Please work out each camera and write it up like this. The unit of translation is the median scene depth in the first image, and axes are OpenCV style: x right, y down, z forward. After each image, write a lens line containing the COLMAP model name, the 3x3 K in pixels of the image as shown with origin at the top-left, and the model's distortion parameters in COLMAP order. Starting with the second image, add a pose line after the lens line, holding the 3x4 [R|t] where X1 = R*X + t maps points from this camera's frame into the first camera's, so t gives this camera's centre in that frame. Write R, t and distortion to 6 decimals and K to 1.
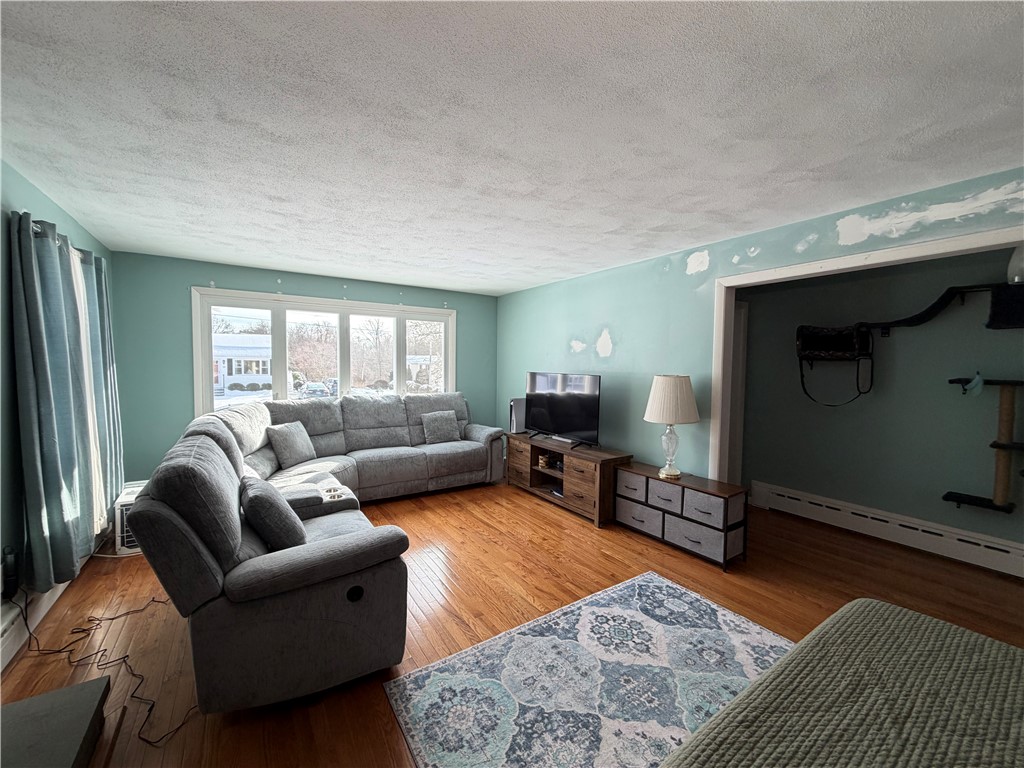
lens RADIAL K [[408.4, 0, 510.4], [0, 408.4, 384.6], [0, 0, 1]] dist [-0.001512, 0.000640]
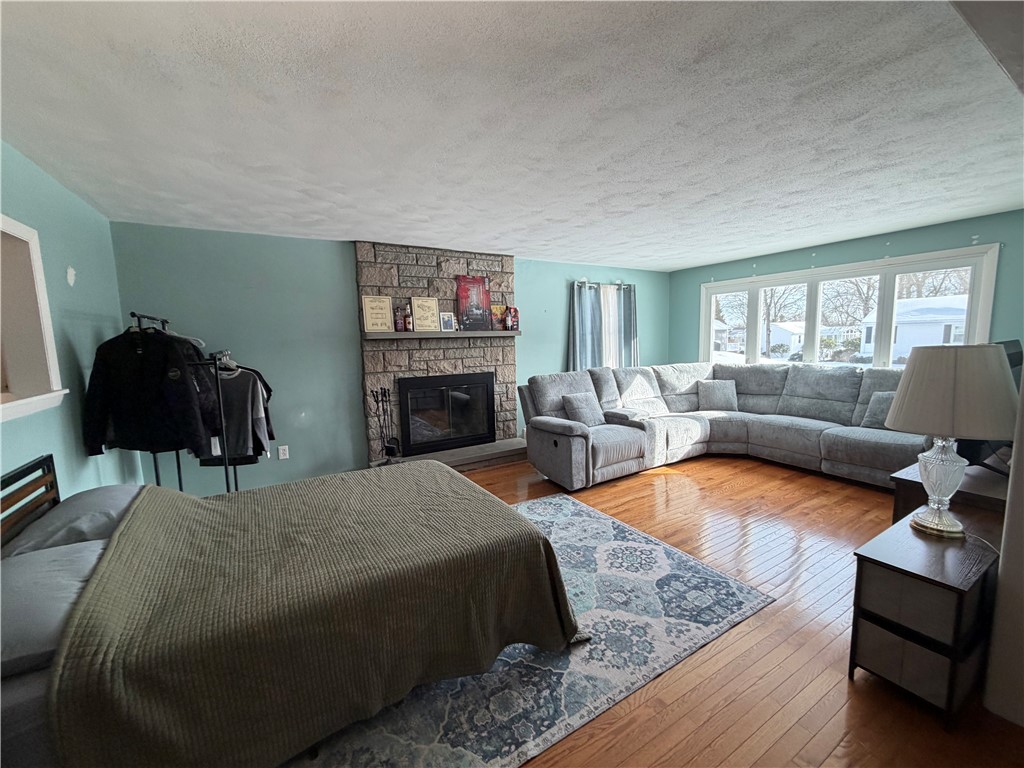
lens RADIAL K [[408.4, 0, 506.4], [0, 408.4, 385.5], [0, 0, 1]] dist [-0.001512, 0.000640]
pose [[-0.052608, 0.105115, -0.993068, 0.957931], [-0.026244, 0.993956, 0.106600, -0.012575], [0.998270, 0.031670, -0.049531, 0.449472]]
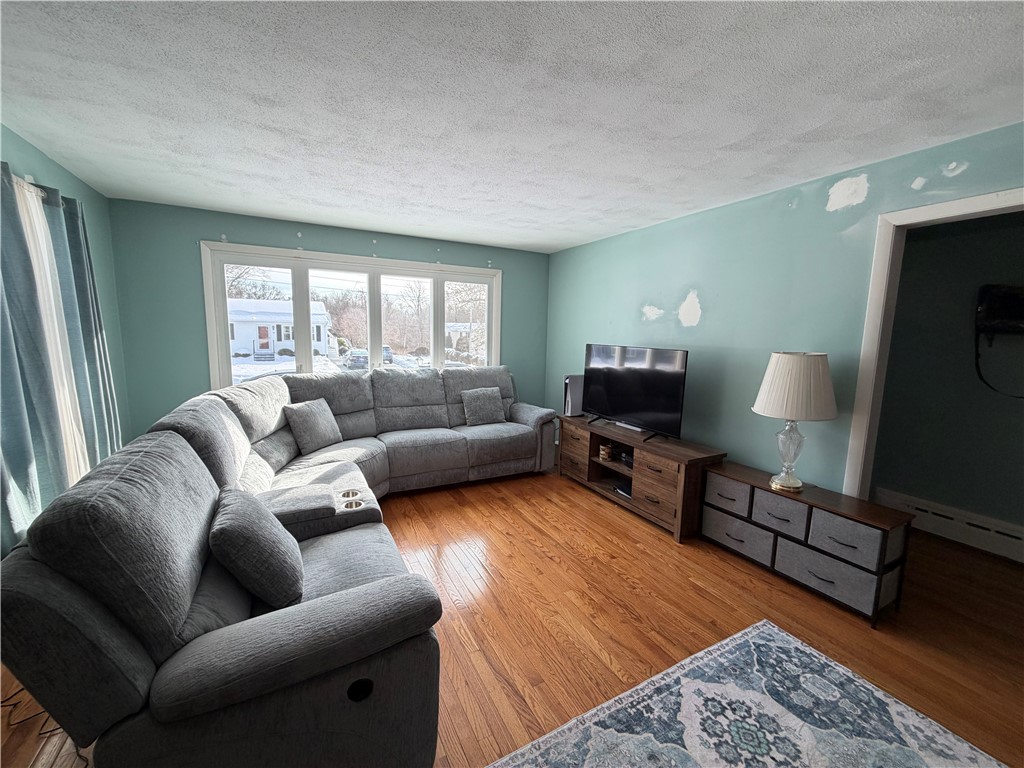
lens RADIAL K [[408.4, 0, 509.8], [0, 408.4, 384.5], [0, 0, 1]] dist [-0.001512, 0.000640]
pose [[0.995173, 0.021305, -0.095797, -0.048259], [-0.013839, 0.996862, 0.077936, -0.016258], [0.097156, -0.076234, 0.992345, 0.221805]]
